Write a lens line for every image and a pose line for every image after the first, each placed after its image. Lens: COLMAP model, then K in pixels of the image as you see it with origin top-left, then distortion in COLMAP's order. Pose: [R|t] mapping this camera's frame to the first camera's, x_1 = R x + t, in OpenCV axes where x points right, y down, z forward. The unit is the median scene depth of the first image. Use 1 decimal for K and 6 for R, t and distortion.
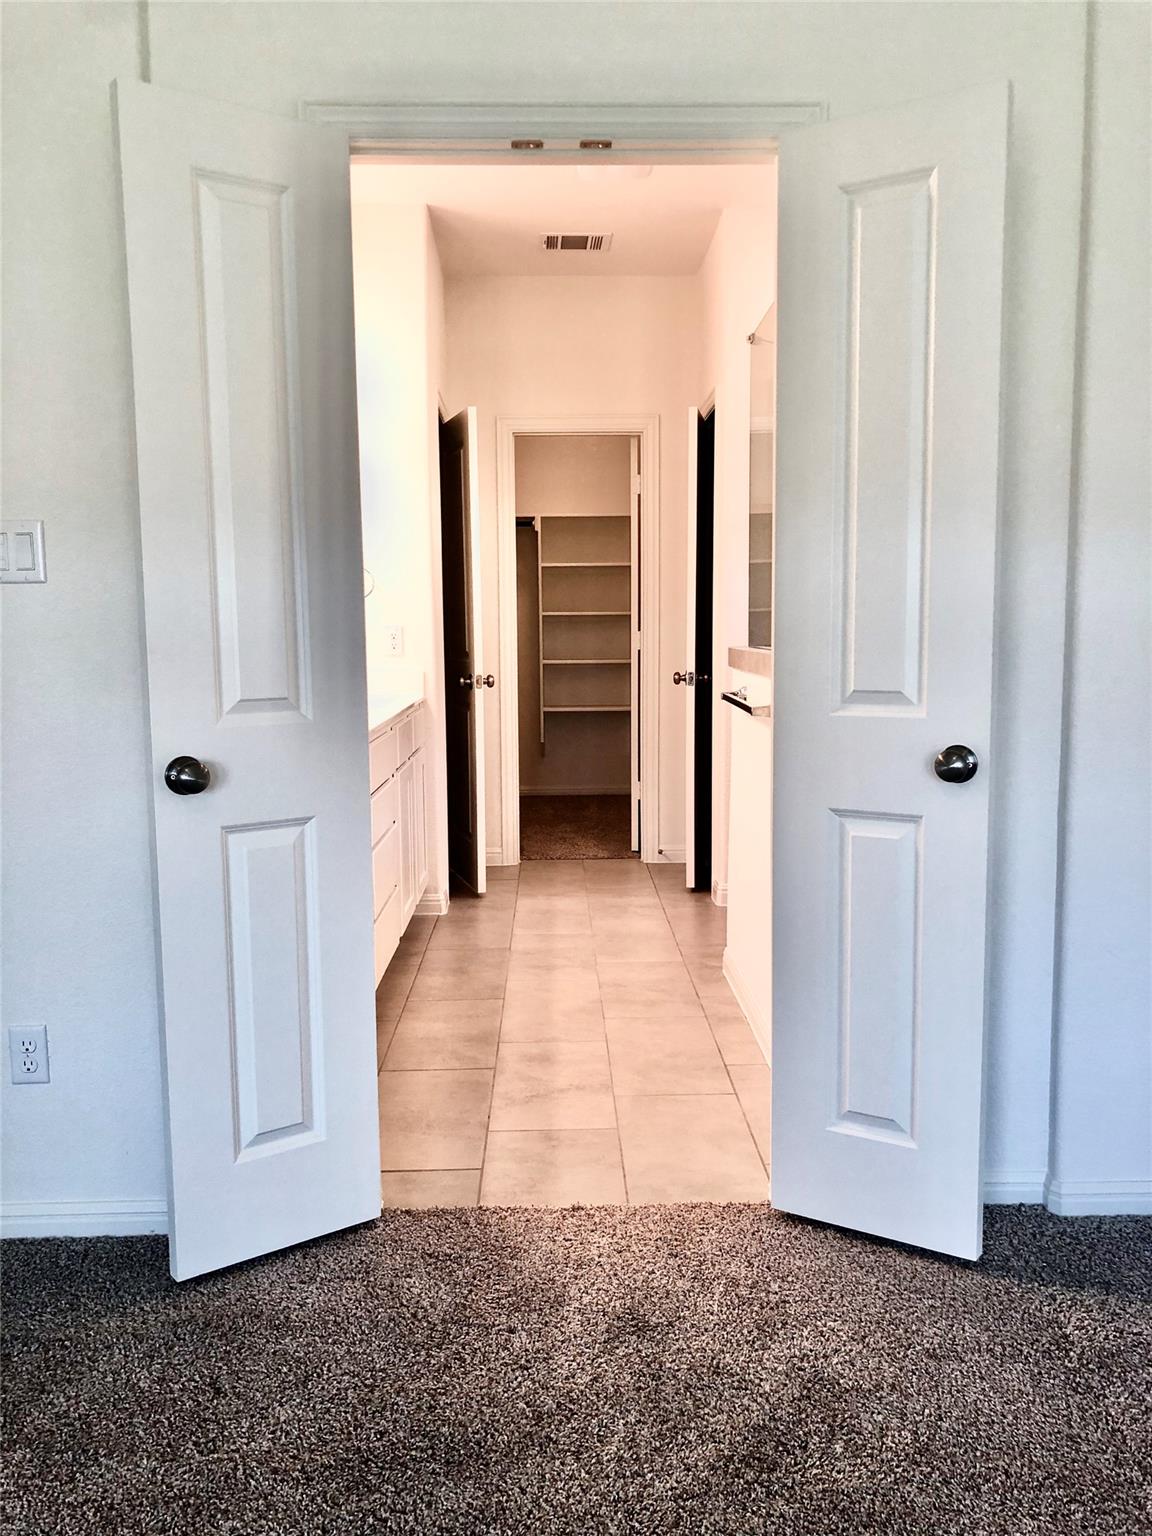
lens RADIAL K [[1249.9, 0, 576.0], [0, 1249.9, 768.0], [0, 0, 1]] dist [0.007596, 0.003819]
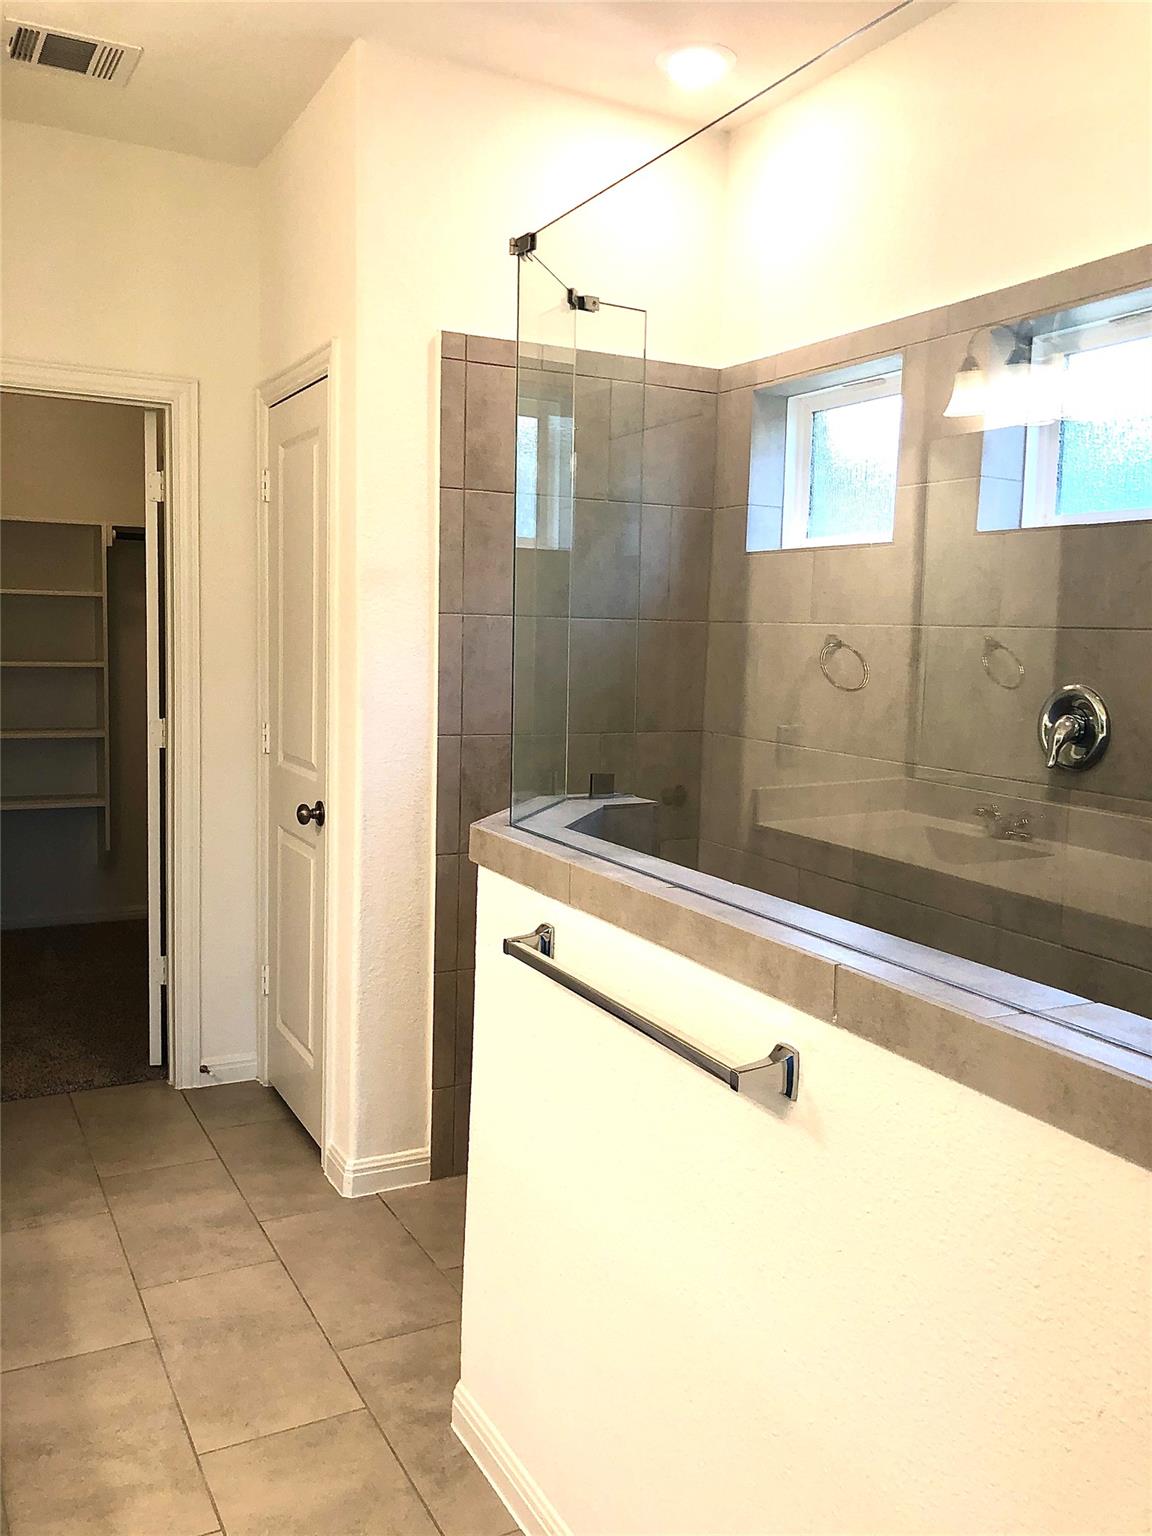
lens RADIAL K [[1300.0, 0, 577.9], [0, 1300.0, 746.8], [0, 0, 1]] dist [0.102440, -0.114117]
pose [[0.898890, -0.015838, 0.437888, -0.060446], [0.026941, 0.999454, -0.019154, -0.090566], [-0.437346, 0.029015, 0.898825, 0.368171]]
